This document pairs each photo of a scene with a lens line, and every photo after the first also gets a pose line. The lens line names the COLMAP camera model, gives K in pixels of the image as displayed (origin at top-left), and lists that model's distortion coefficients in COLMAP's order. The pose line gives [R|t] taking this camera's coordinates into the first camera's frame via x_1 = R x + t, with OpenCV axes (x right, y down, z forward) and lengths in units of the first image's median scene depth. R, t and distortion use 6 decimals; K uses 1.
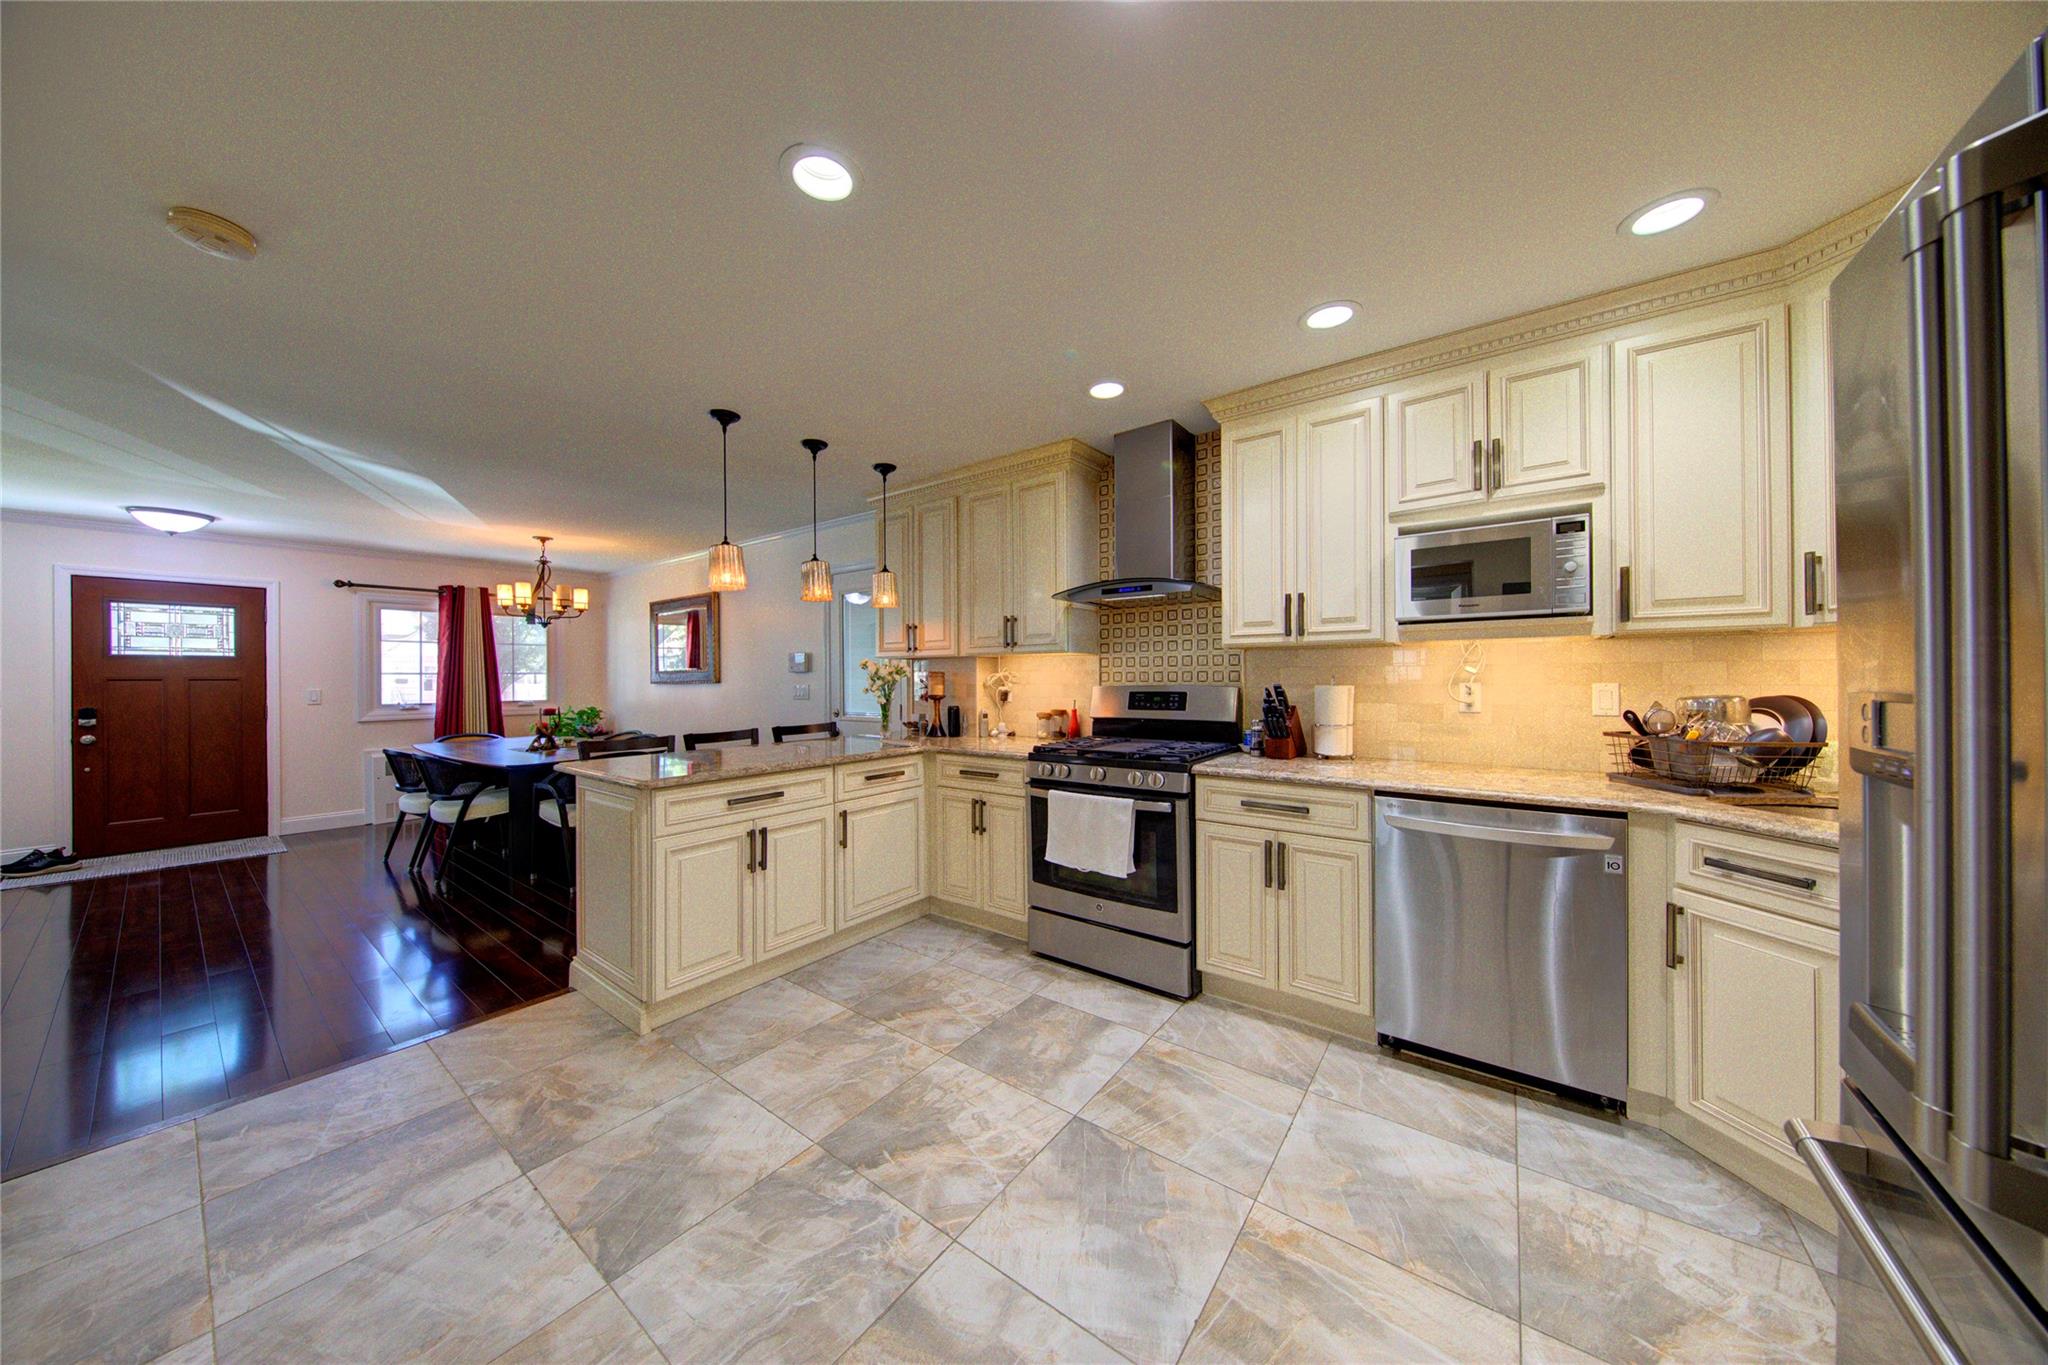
lens RADIAL K [[647.6, 0, 1017.8], [0, 647.6, 677.0], [0, 0, 1]] dist [-0.000410, -0.000944]
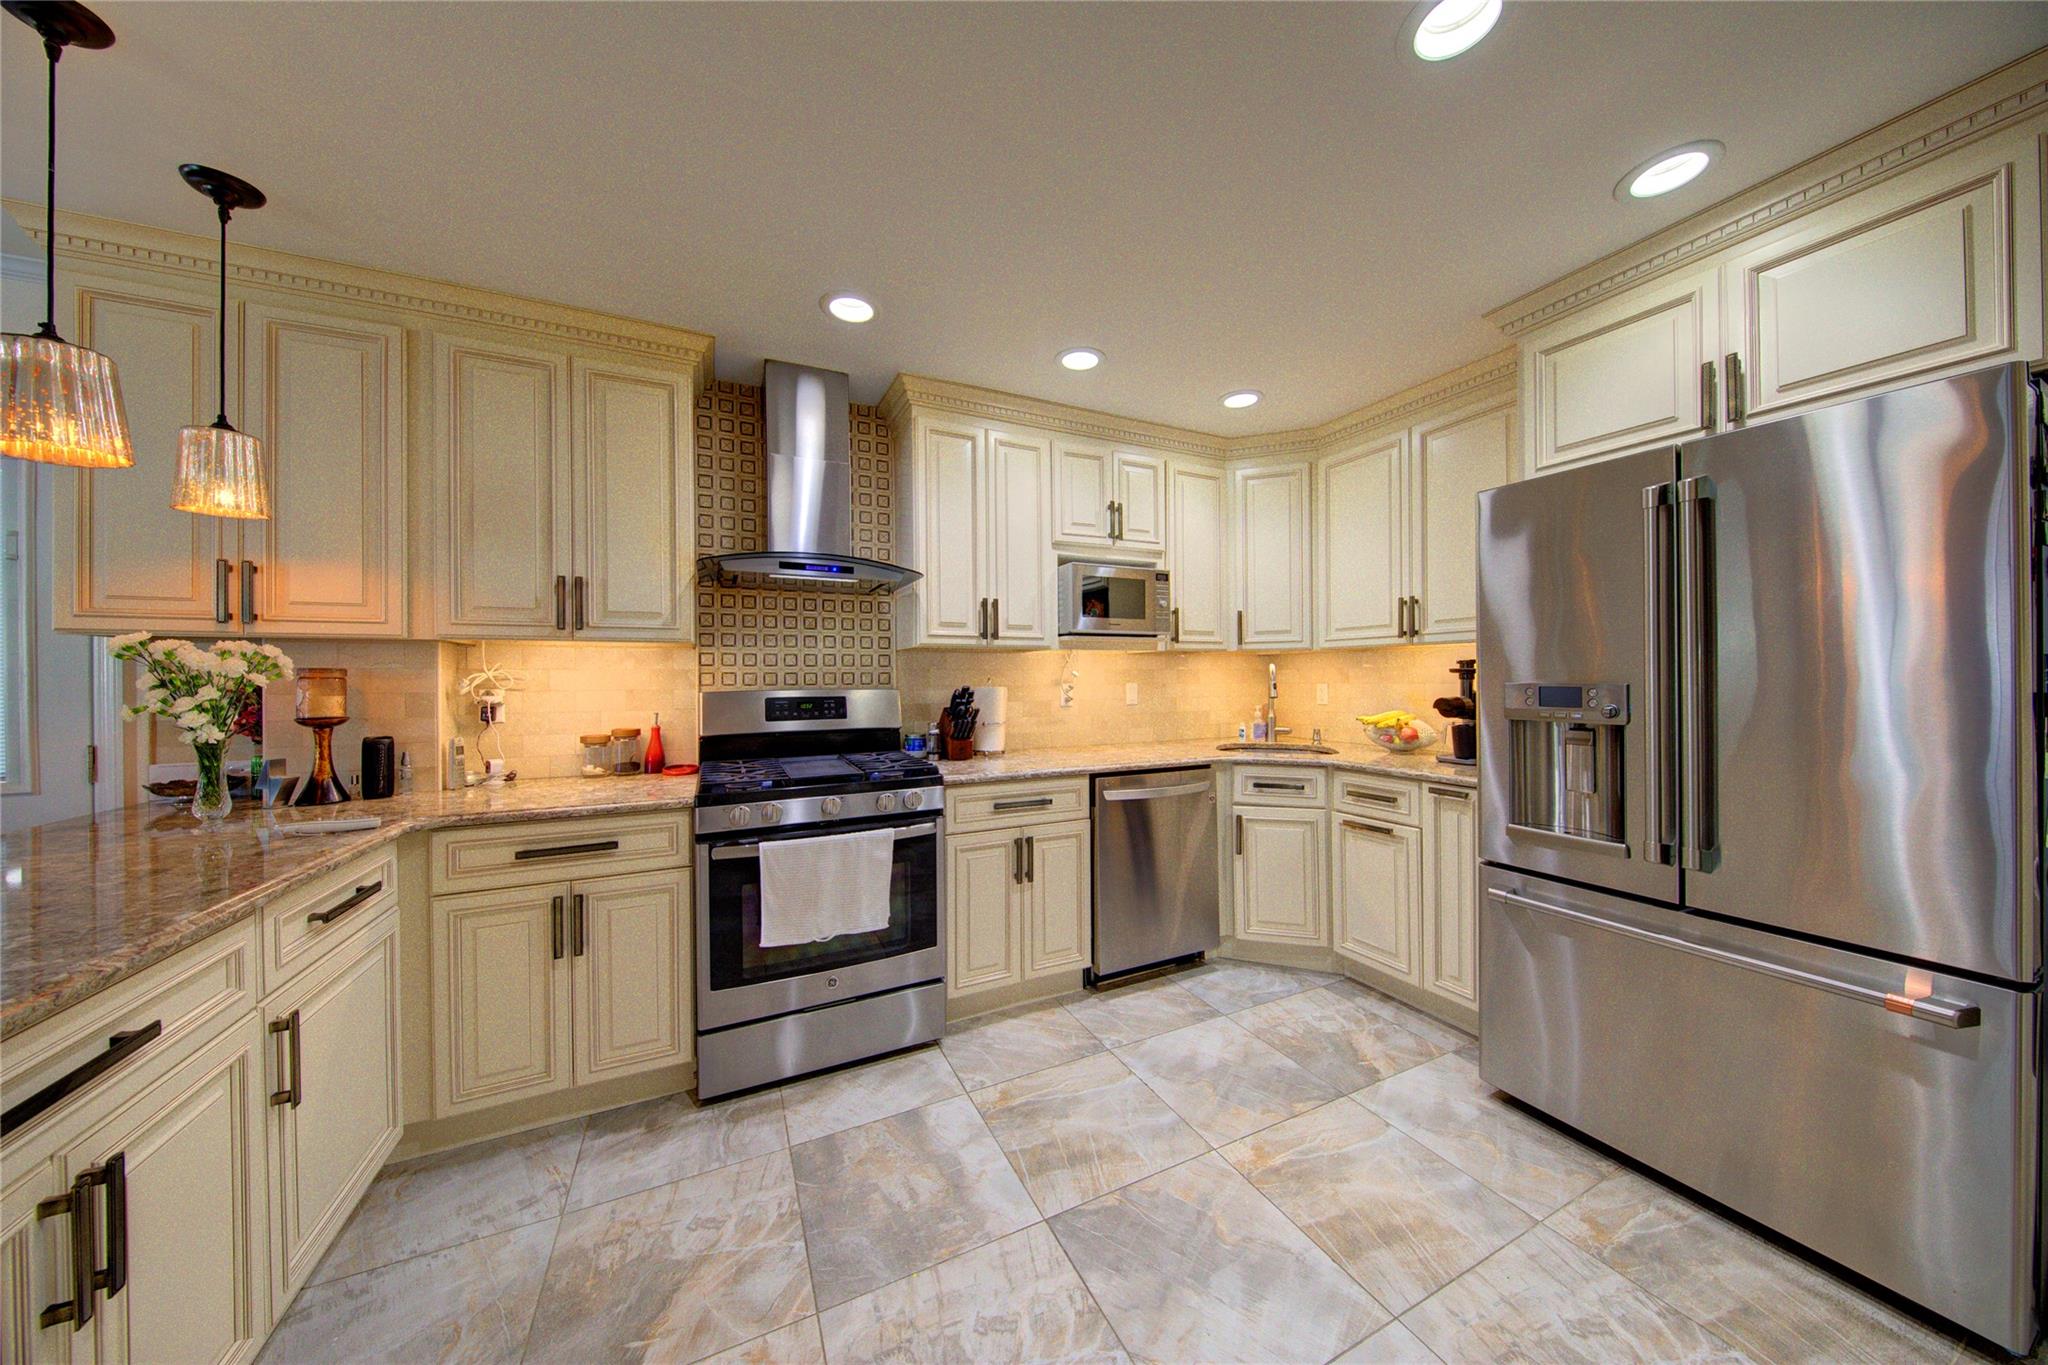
lens RADIAL K [[647.6, 0, 1017.3], [0, 647.6, 679.0], [0, 0, 1]] dist [-0.000410, -0.000944]
pose [[0.460363, 0.004330, 0.887720, -0.492149], [0.003702, 0.999970, -0.006797, 0.007798], [-0.887723, 0.006415, 0.460333, 0.501015]]
